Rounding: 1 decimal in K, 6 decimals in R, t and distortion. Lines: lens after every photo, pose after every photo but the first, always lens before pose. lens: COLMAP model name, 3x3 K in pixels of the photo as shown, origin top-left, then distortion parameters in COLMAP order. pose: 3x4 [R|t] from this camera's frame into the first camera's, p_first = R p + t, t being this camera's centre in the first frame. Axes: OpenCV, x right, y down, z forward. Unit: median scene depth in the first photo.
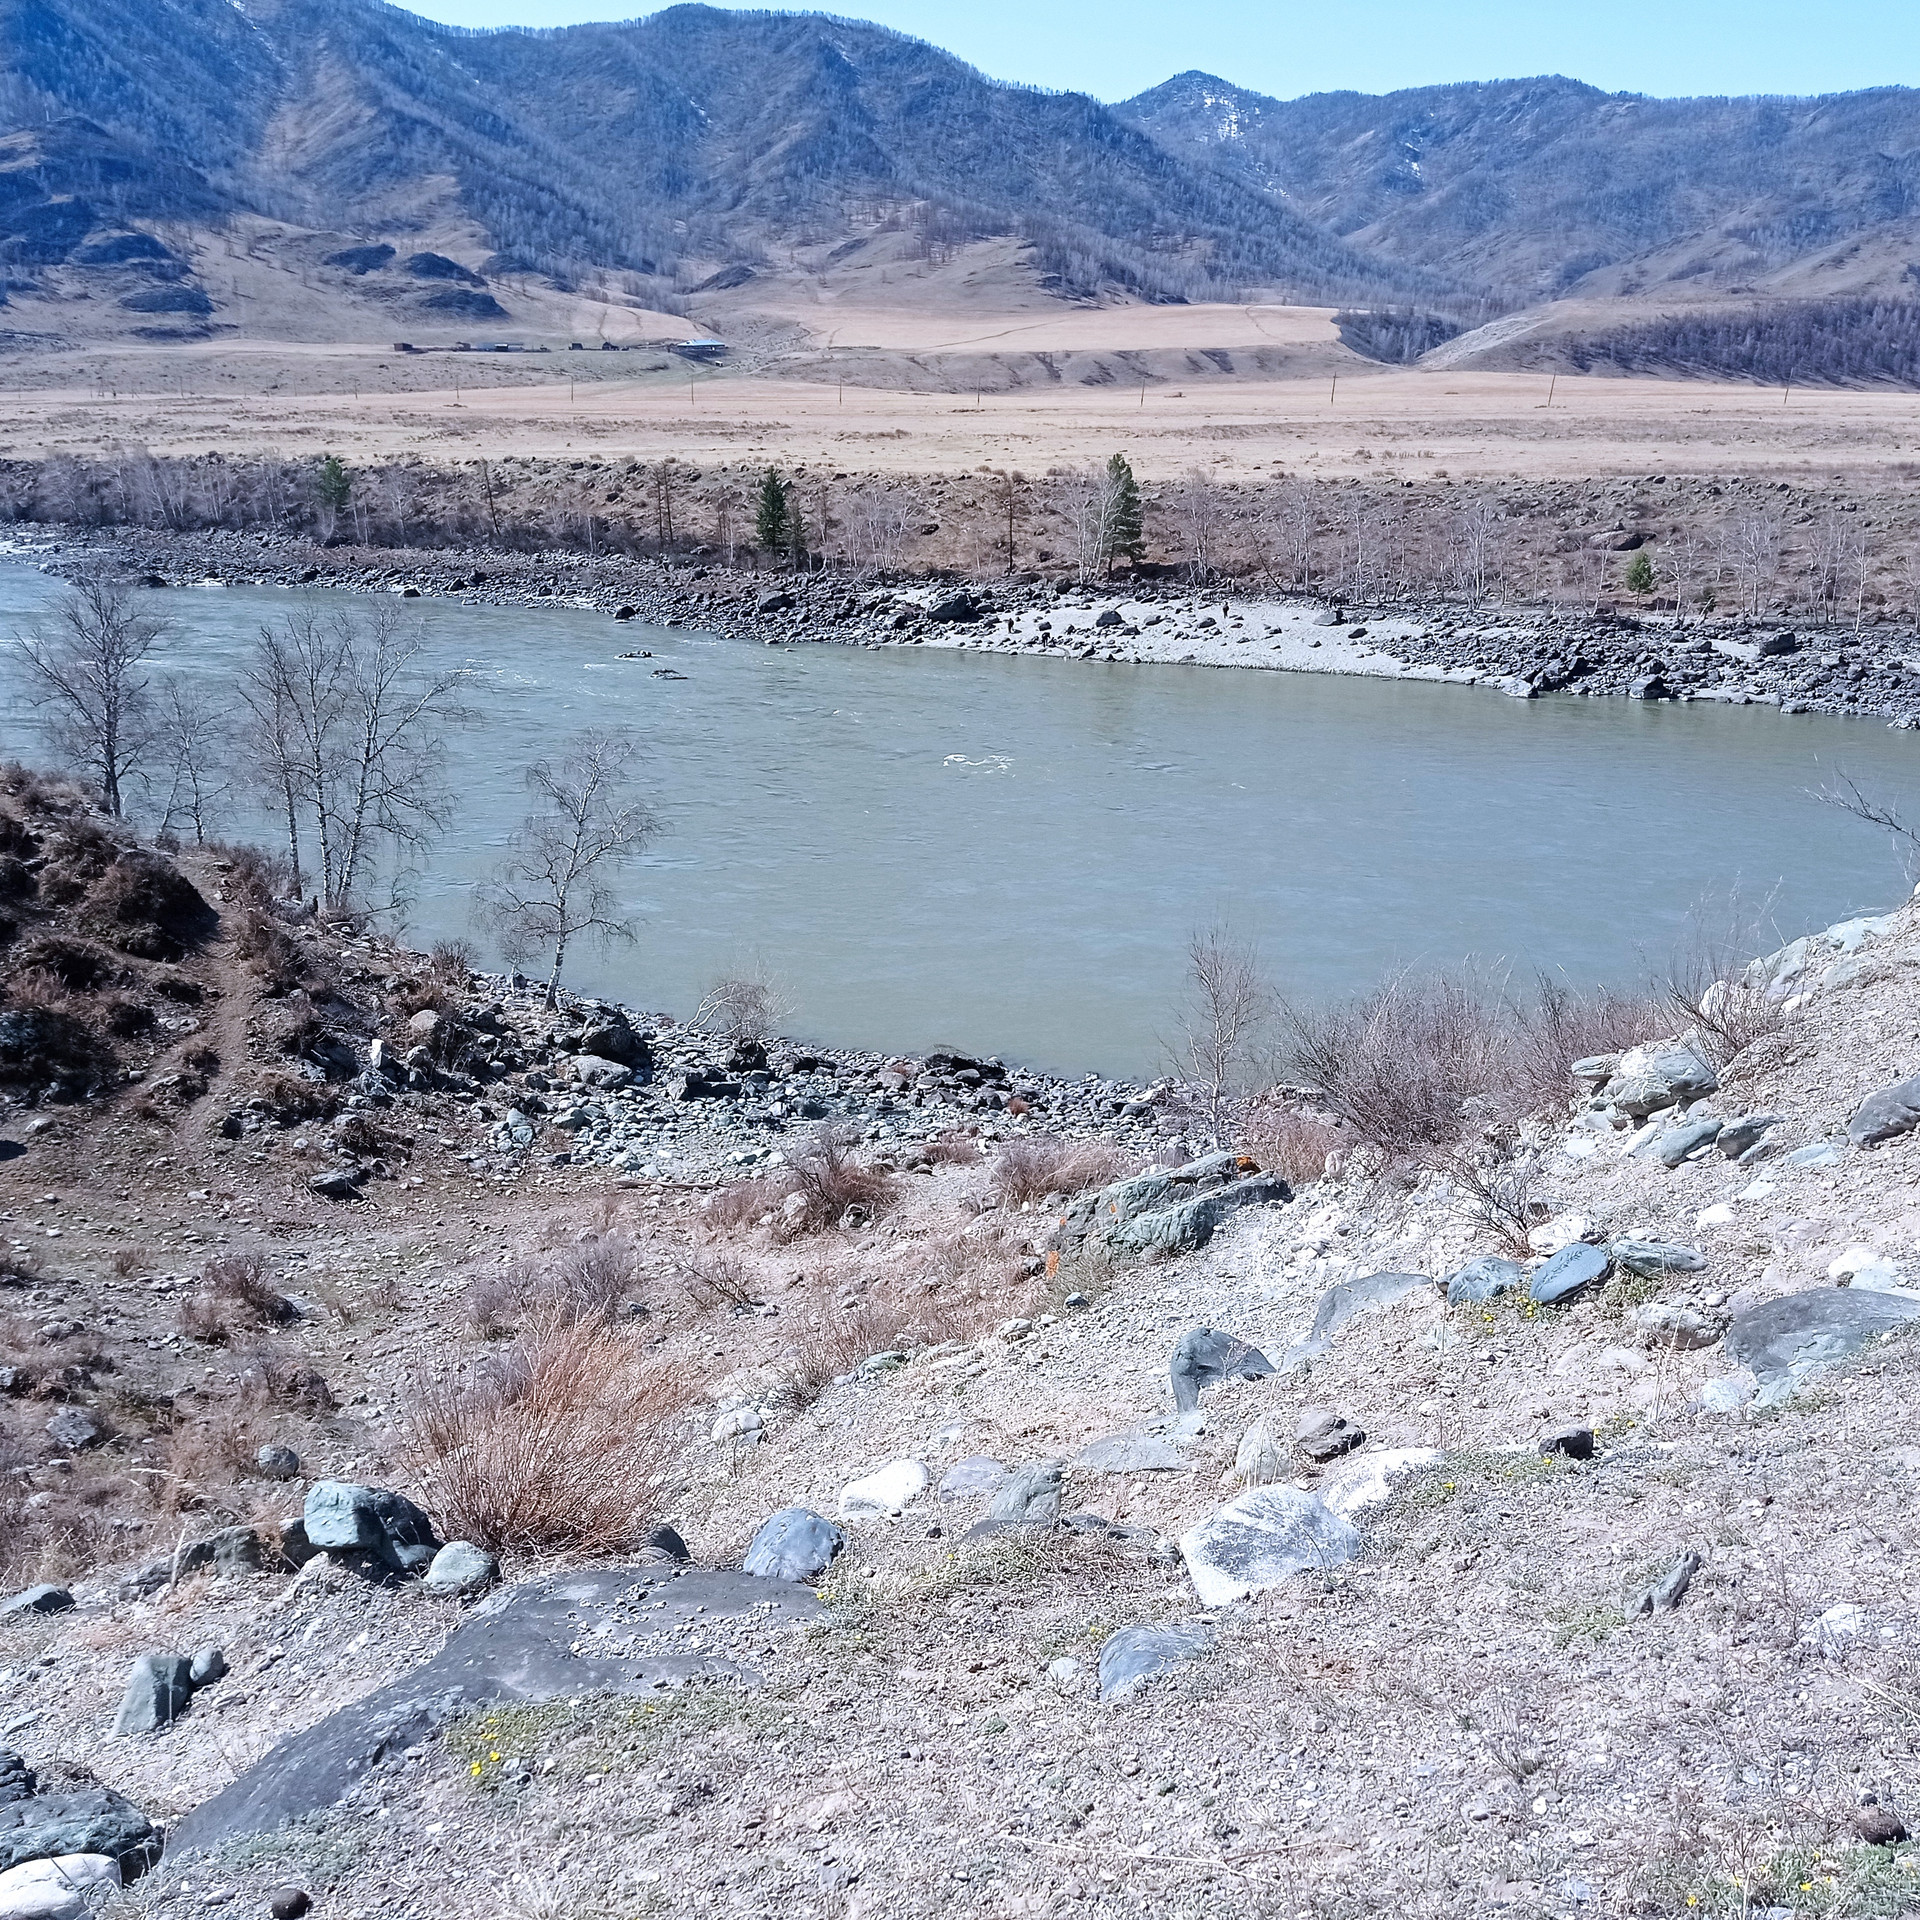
lens RADIAL K [[1937.0, 0, 918.7], [0, 1937.0, 934.0], [0, 0, 1]] dist [0.078363, 0.000000]
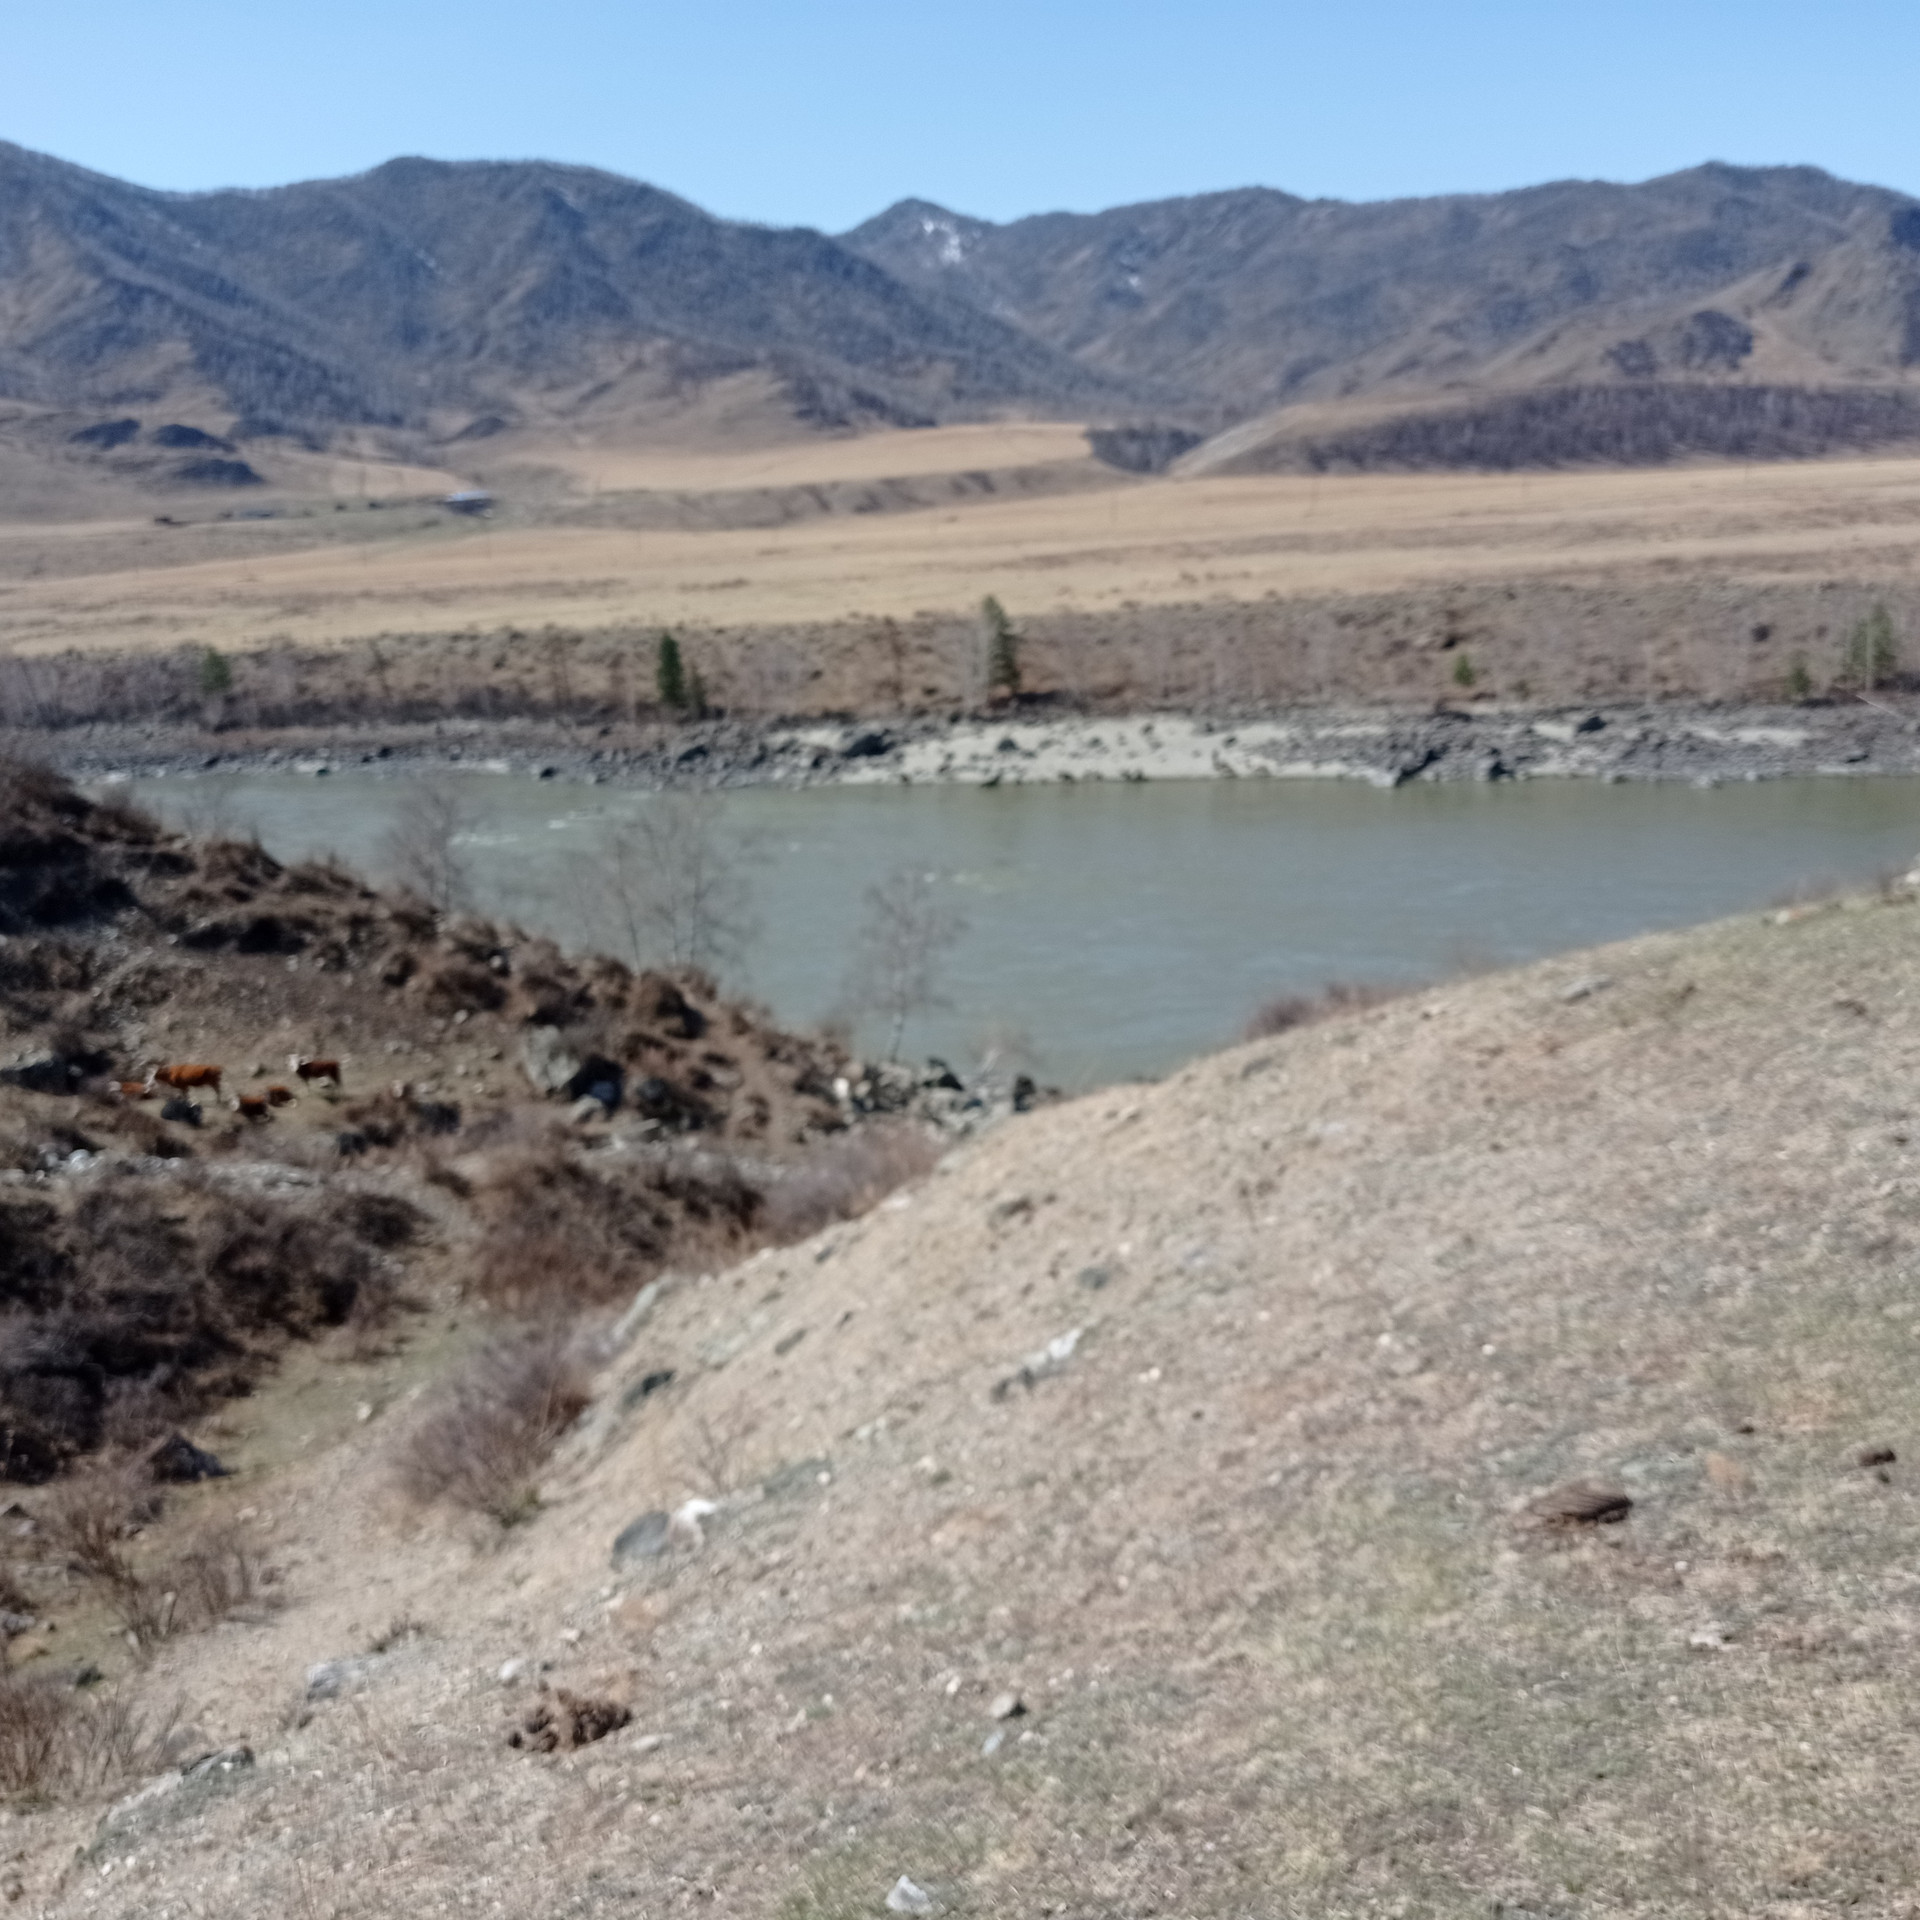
lens RADIAL K [[1937.0, 0, 954.3], [0, 1937.0, 983.9], [0, 0, 1]] dist [0.078363, 0.000000]
pose [[0.989095, -0.093384, 0.113892, -0.064710], [0.097615, 0.994705, -0.032145, 0.006409], [-0.110287, 0.042912, 0.992973, -0.085797]]
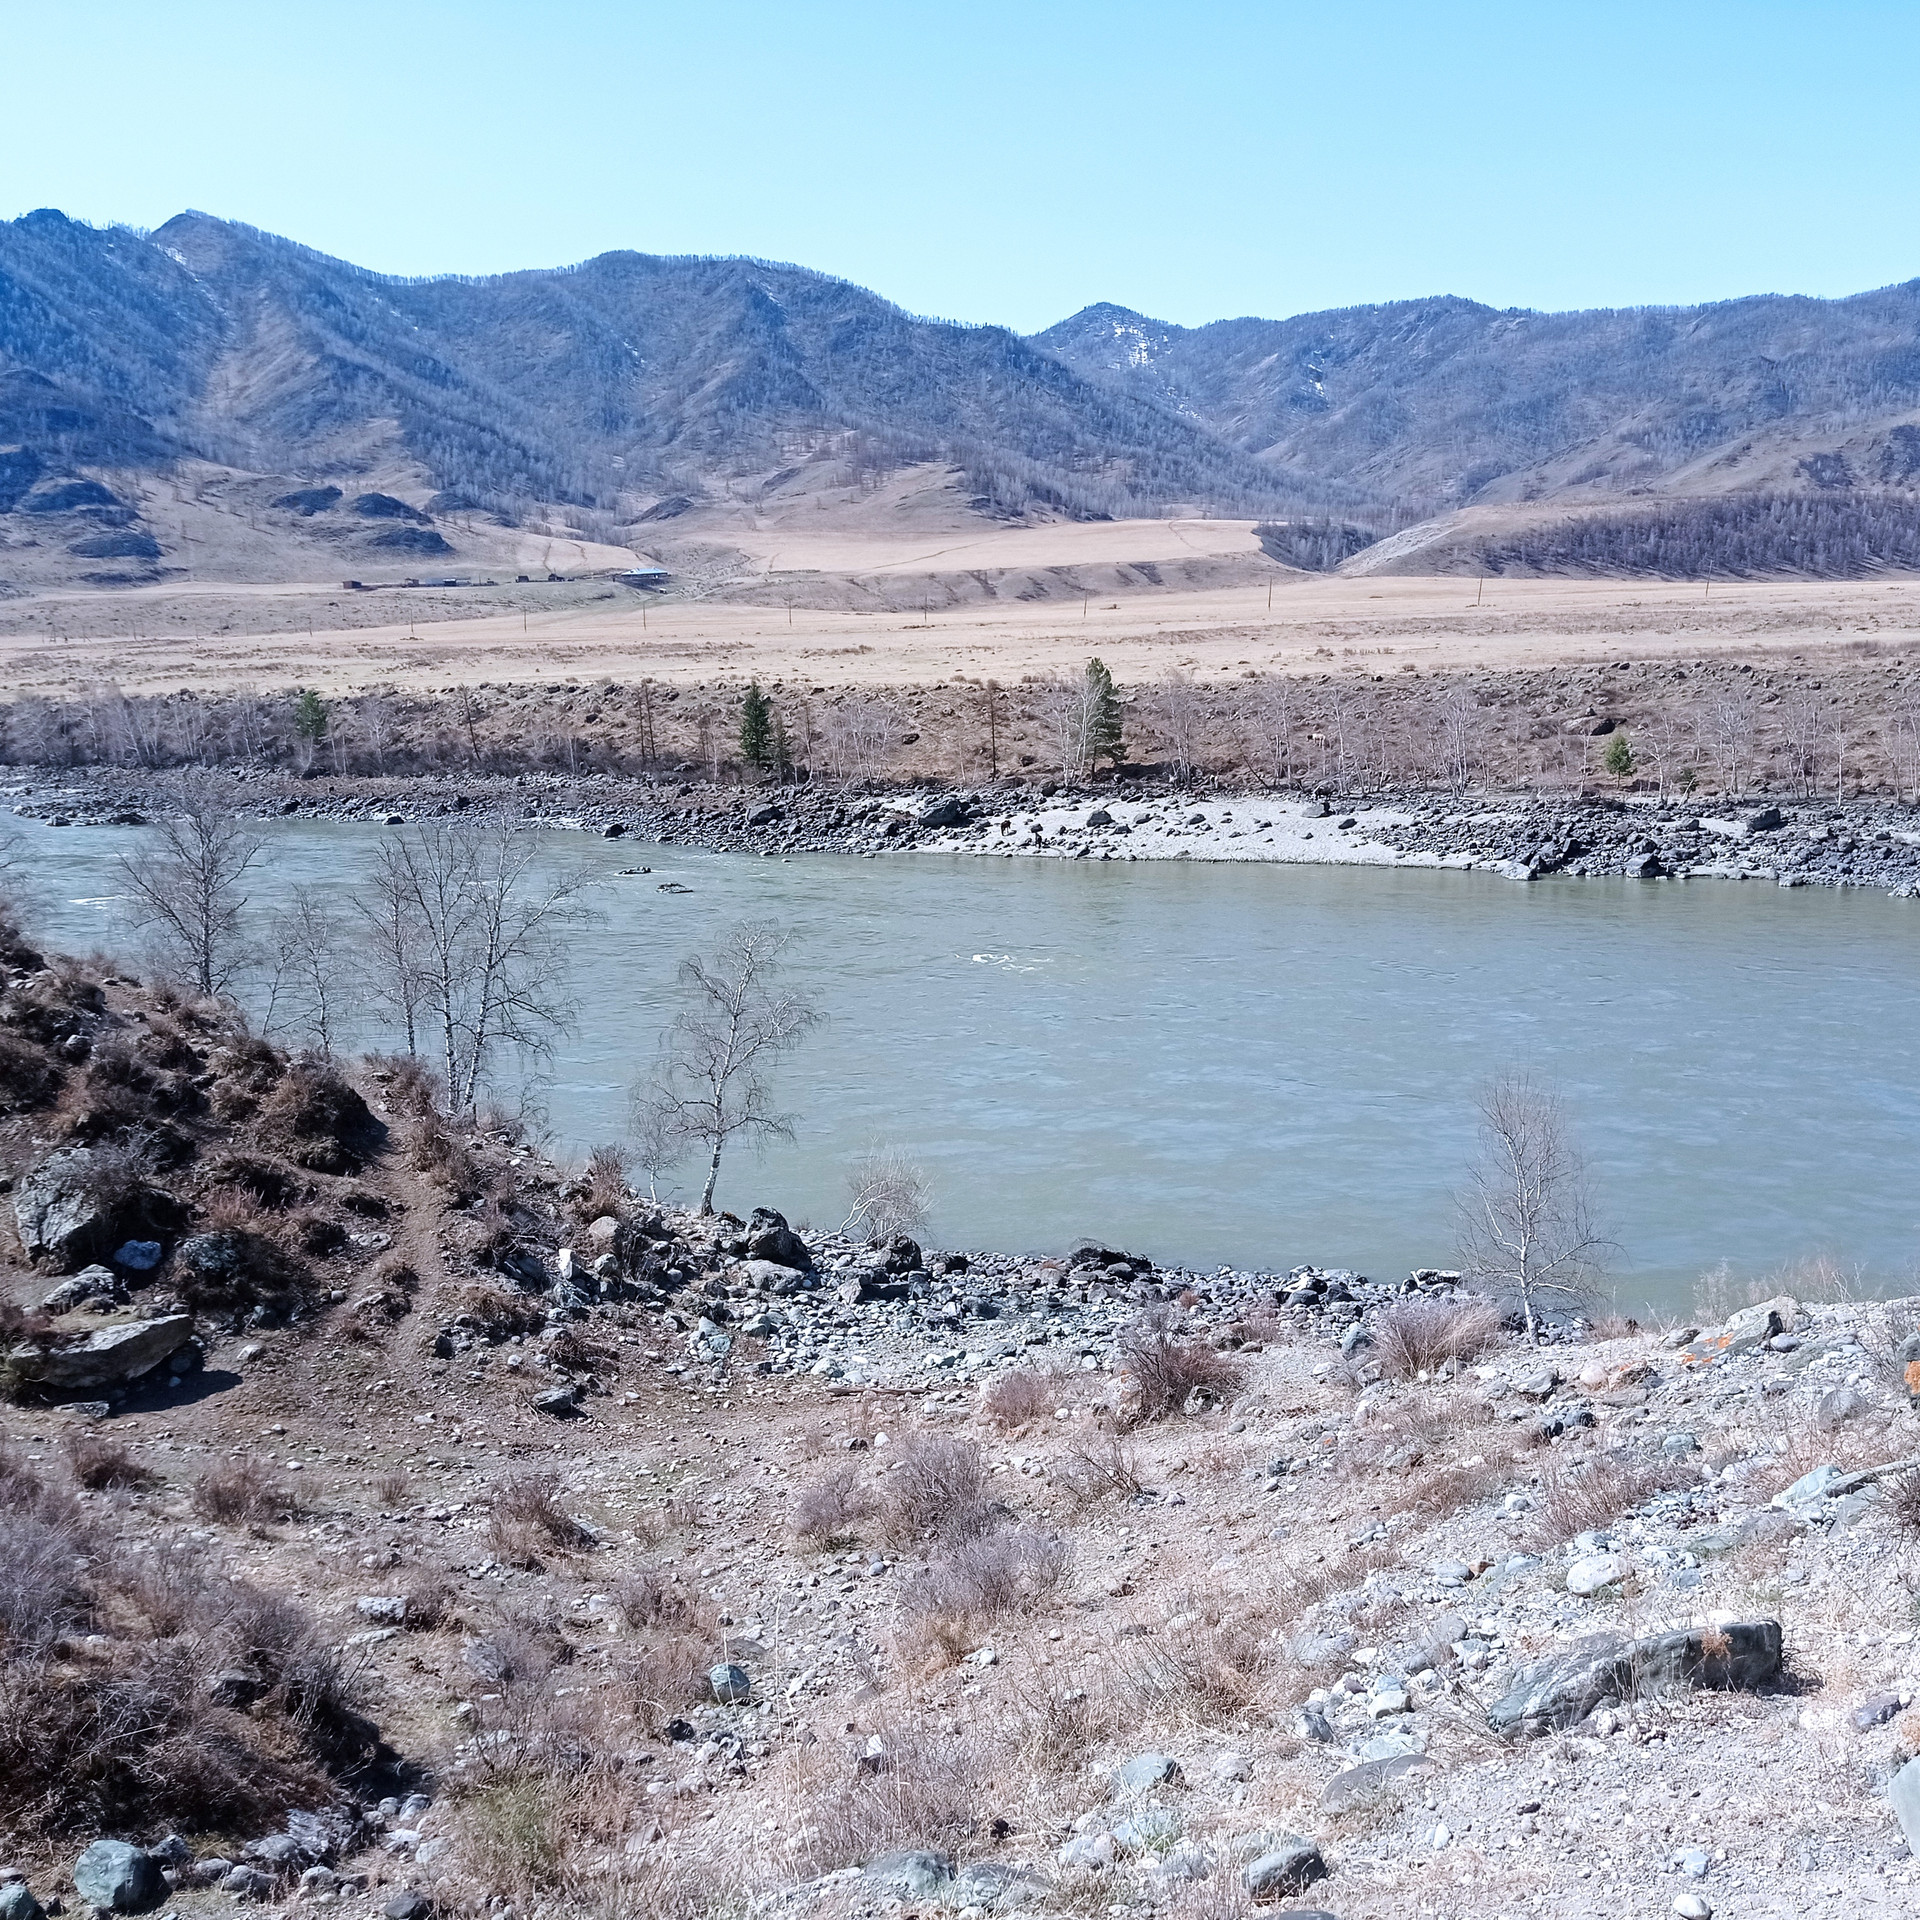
lens RADIAL K [[1937.0, 0, 938.7], [0, 1937.0, 987.8], [0, 0, 1]] dist [0.078363, 0.000000]
pose [[0.998658, -0.038669, 0.034451, -0.021965], [0.041280, 0.996049, -0.078623, 0.001390], [-0.031274, 0.079940, 0.996309, 0.003147]]
